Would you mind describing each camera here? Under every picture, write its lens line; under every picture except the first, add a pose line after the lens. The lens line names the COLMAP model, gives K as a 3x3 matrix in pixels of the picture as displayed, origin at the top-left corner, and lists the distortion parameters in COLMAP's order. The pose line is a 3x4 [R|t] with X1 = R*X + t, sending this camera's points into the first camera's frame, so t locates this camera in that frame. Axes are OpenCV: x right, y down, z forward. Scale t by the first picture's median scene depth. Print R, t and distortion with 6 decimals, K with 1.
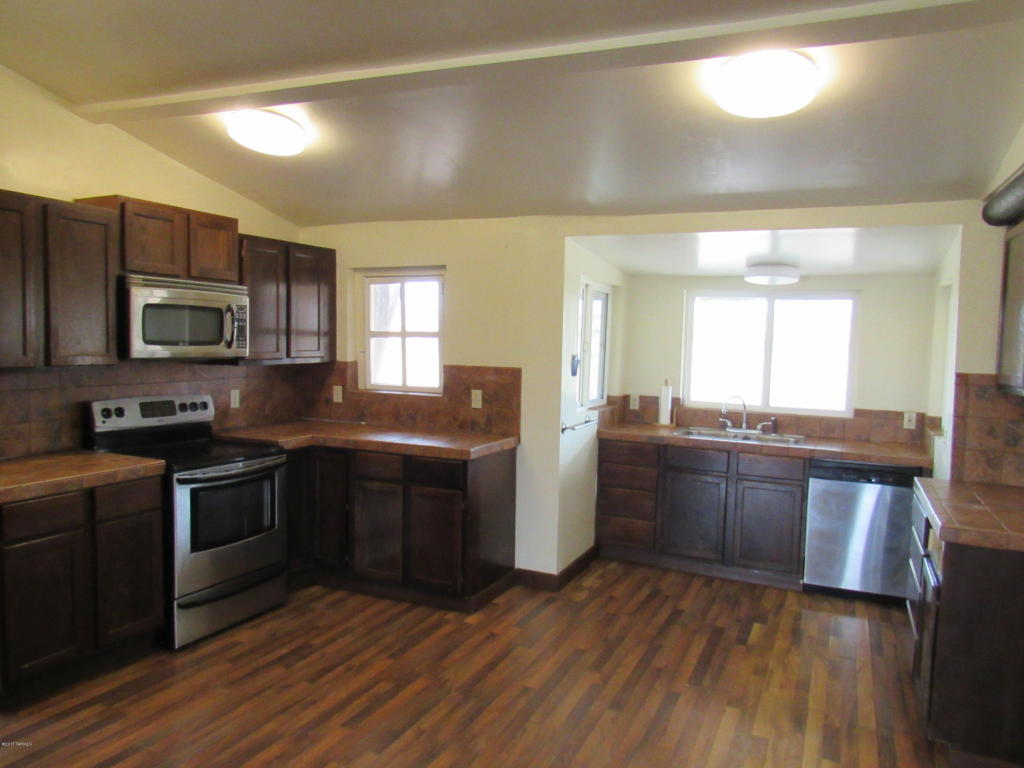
lens RADIAL K [[740.4, 0, 512.0], [0, 740.4, 384.0], [0, 0, 1]] dist [-0.027989, 0.017122]
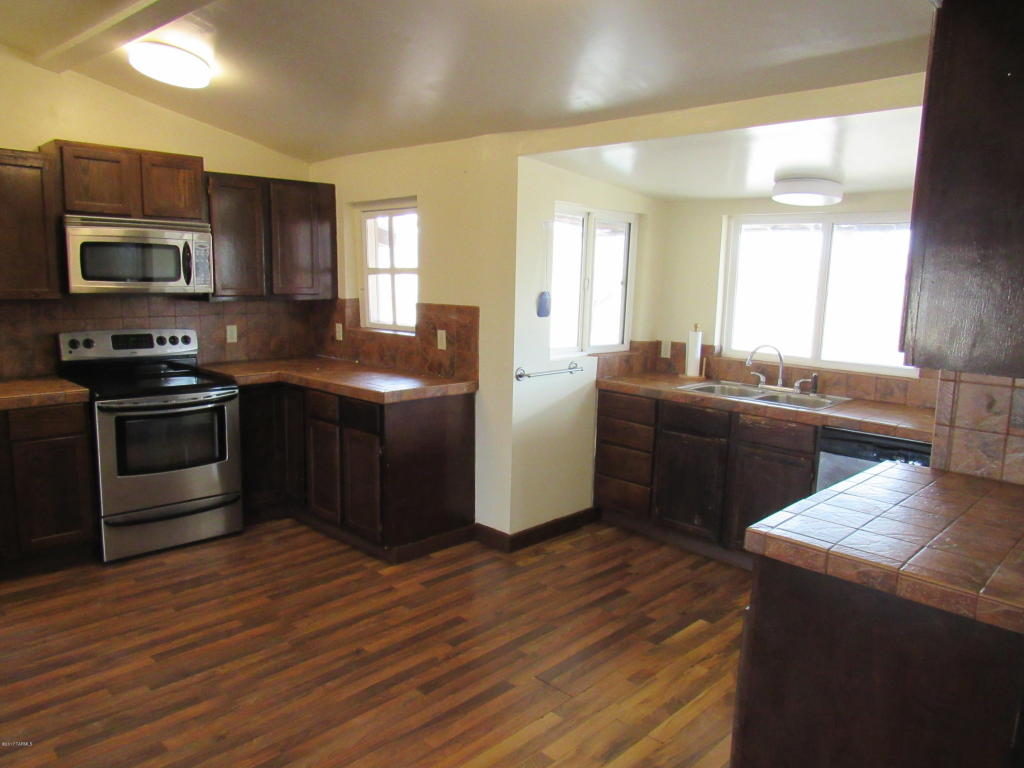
lens RADIAL K [[738.1, 0, 512.0], [0, 738.1, 384.0], [0, 0, 1]] dist [-0.017989, -0.003055]
pose [[0.942652, 0.045599, -0.330647, 0.365078], [-0.019835, 0.996526, 0.080882, -0.001591], [0.333187, -0.069685, 0.940282, 0.158343]]
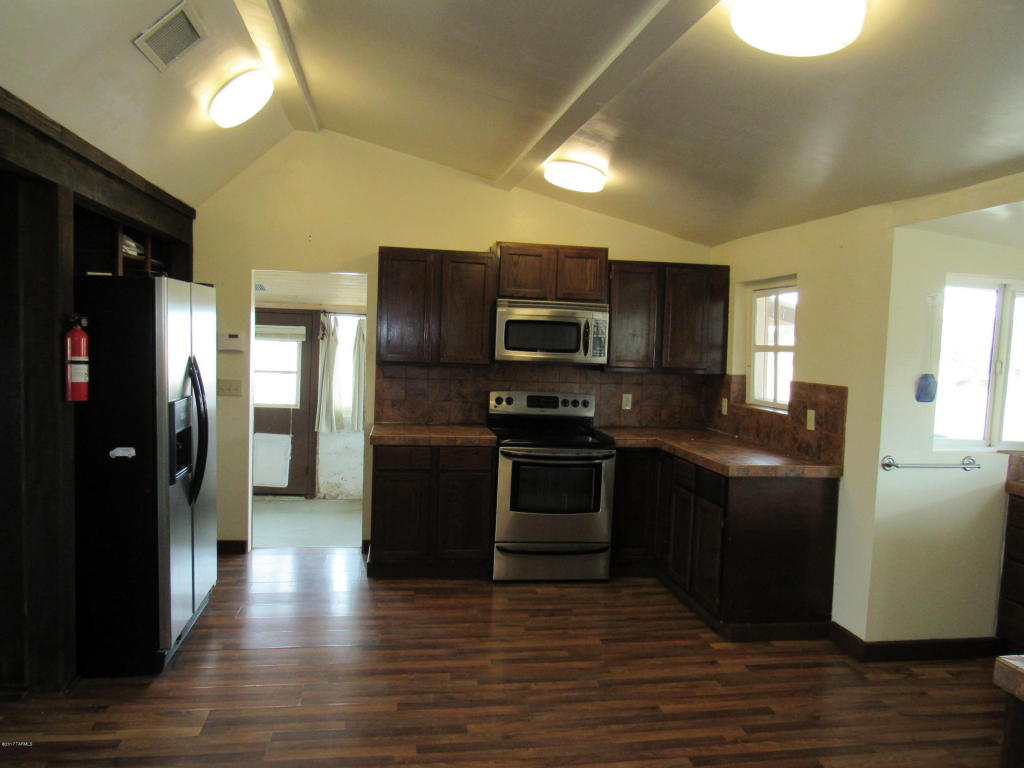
lens RADIAL K [[740.4, 0, 512.0], [0, 740.4, 384.0], [0, 0, 1]] dist [-0.027989, 0.017122]
pose [[0.561585, 0.048058, -0.826022, 0.510960], [-0.076837, 0.997027, 0.005768, -0.000602], [0.823843, 0.060230, 0.563608, 0.205820]]
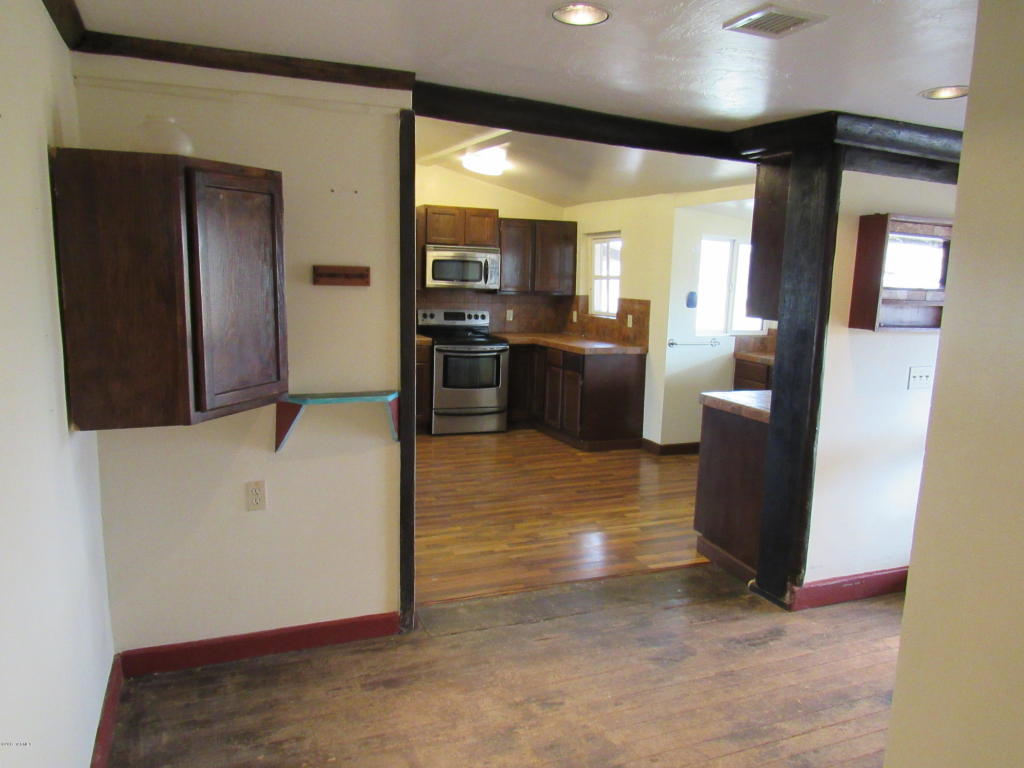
lens RADIAL K [[740.4, 0, 512.0], [0, 740.4, 384.0], [0, 0, 1]] dist [-0.027989, 0.017122]
pose [[0.741782, 0.097771, -0.663476, 0.812148], [-0.055244, 0.994862, 0.084841, 0.034575], [0.668362, -0.026281, 0.743372, -0.273791]]
